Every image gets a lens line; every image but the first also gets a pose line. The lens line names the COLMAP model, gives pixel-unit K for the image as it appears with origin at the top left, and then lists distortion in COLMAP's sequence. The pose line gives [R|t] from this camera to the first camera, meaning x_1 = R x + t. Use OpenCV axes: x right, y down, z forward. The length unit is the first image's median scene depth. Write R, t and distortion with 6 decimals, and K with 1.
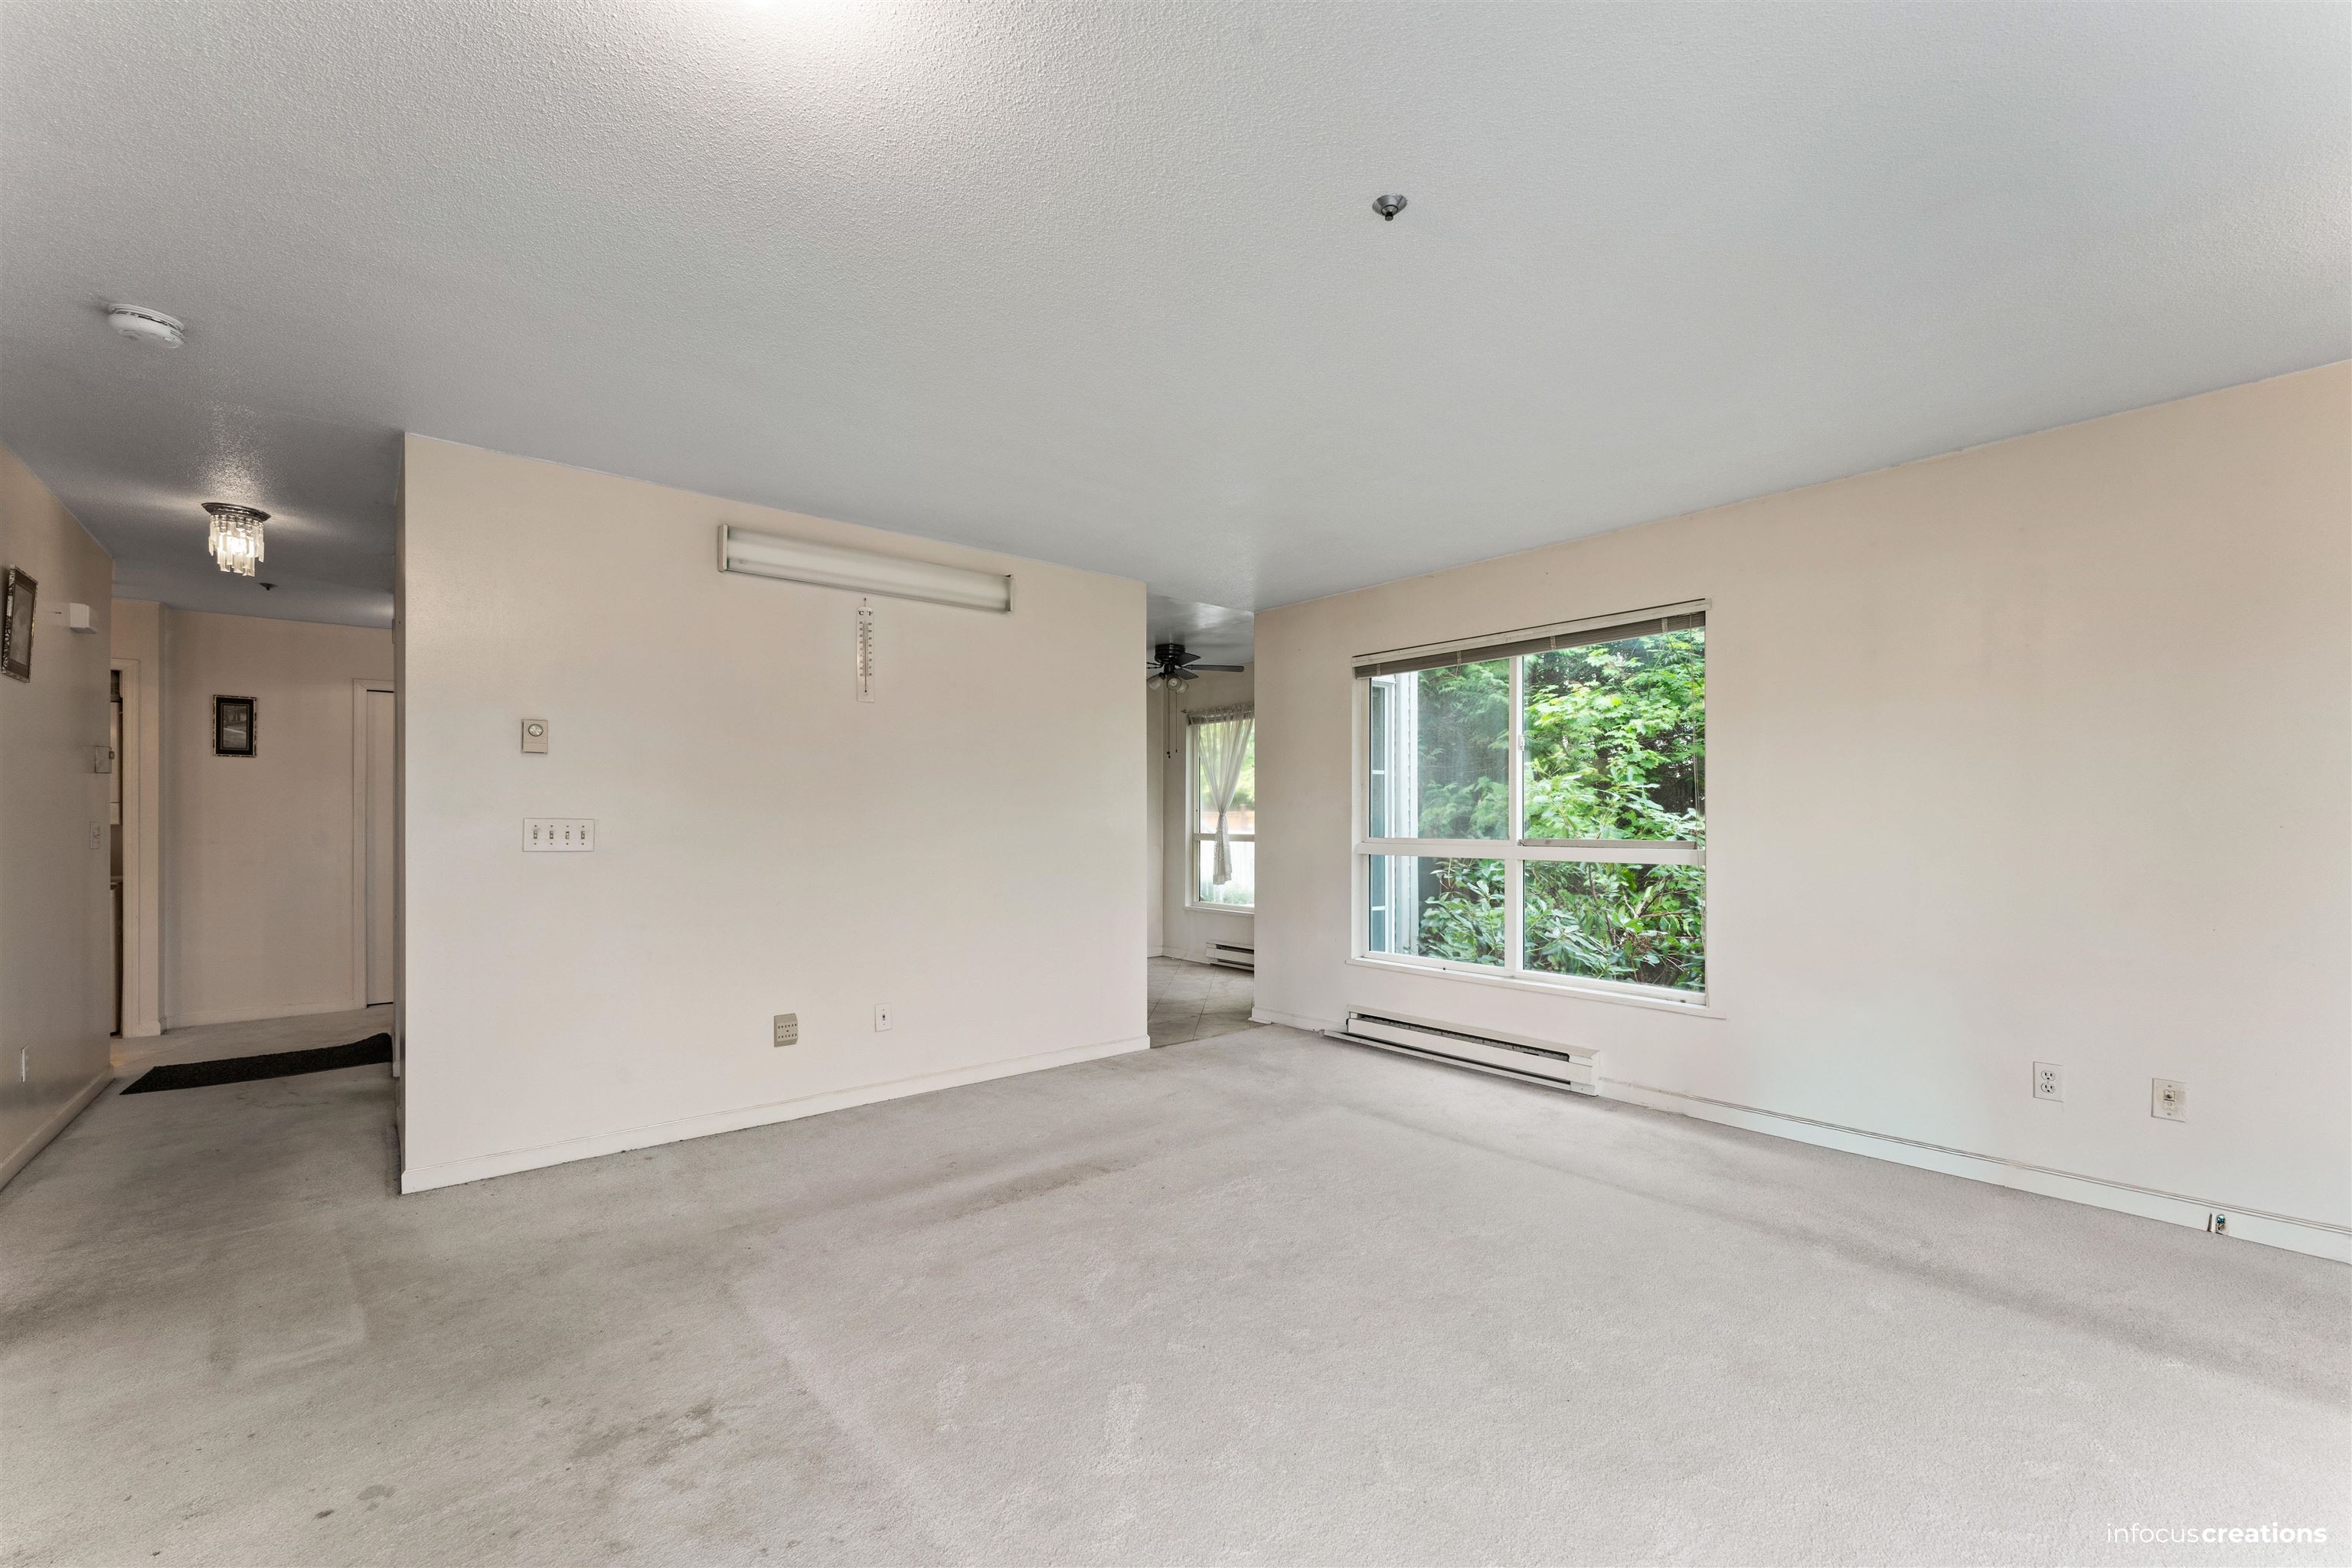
lens RADIAL K [[956.8, 0, 1184.0], [0, 956.8, 790.1], [0, 0, 1]] dist [-0.000800, -0.000116]
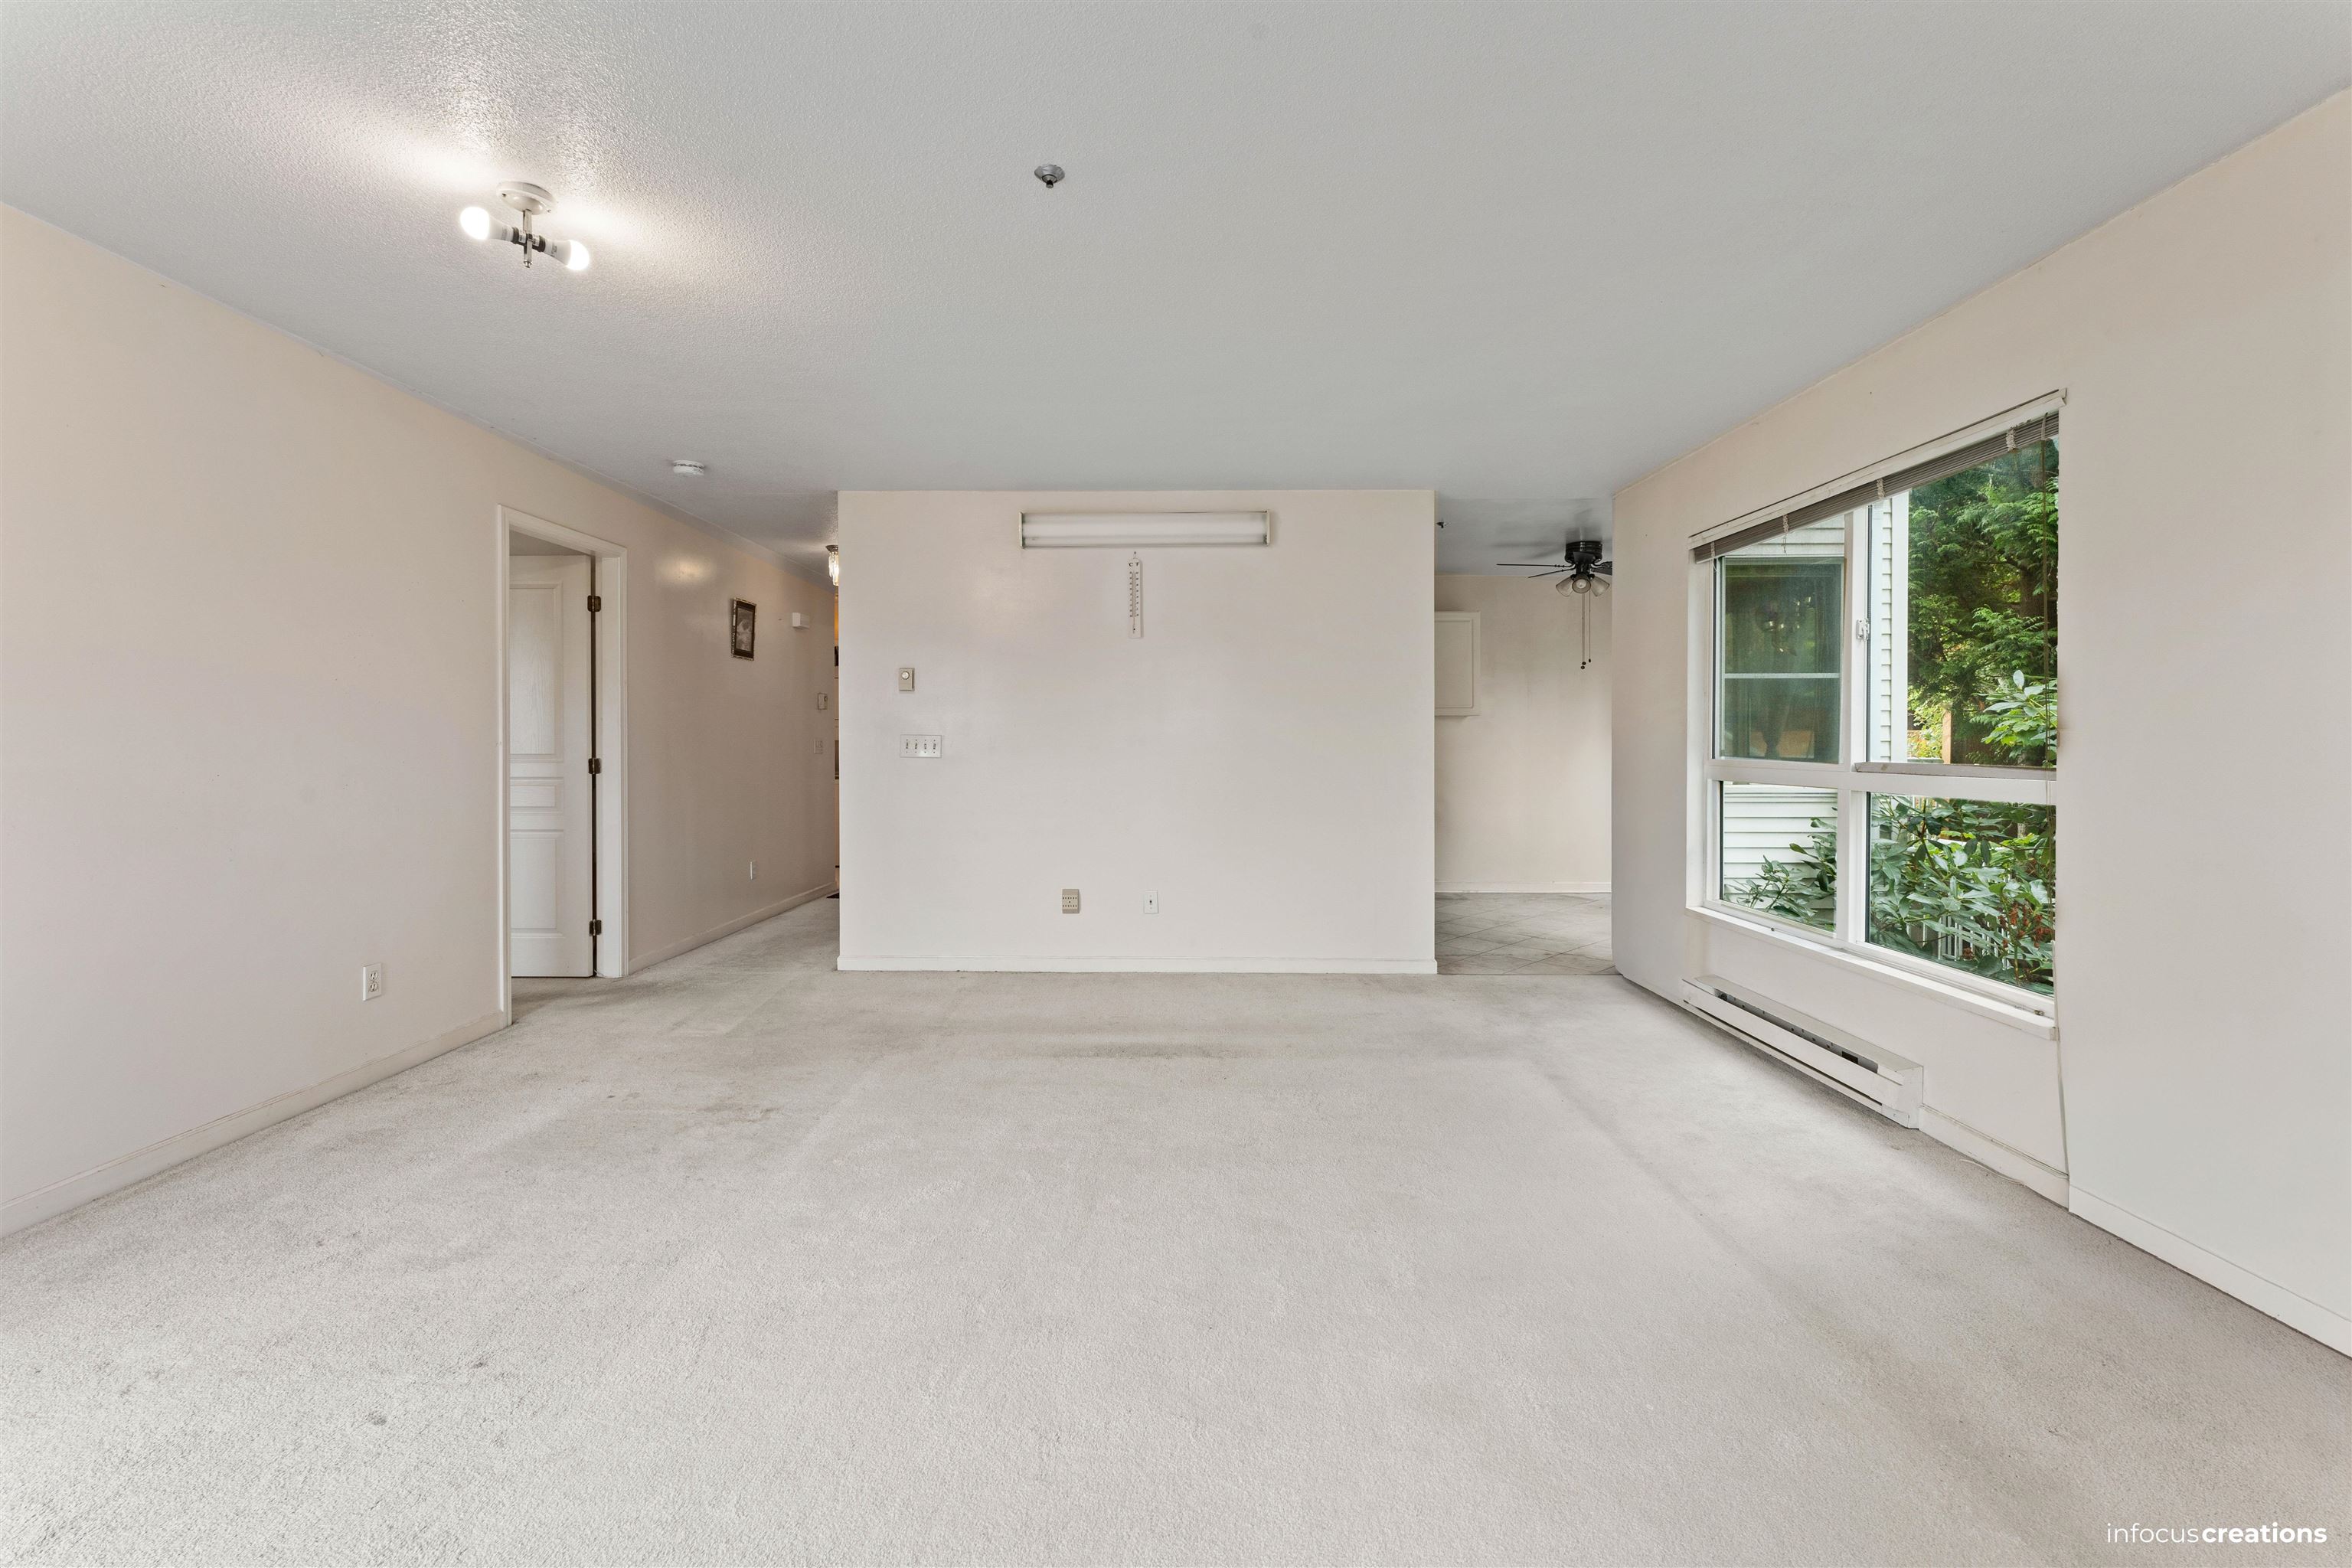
lens RADIAL K [[960.5, 0, 1173.9], [0, 960.5, 716.8], [0, 0, 1]] dist [-0.000972, -0.000120]
pose [[0.756355, -0.013984, -0.654012, 0.553892], [0.018472, 0.999829, -0.000016, 0.008470], [0.653901, -0.012069, 0.756484, 0.133065]]
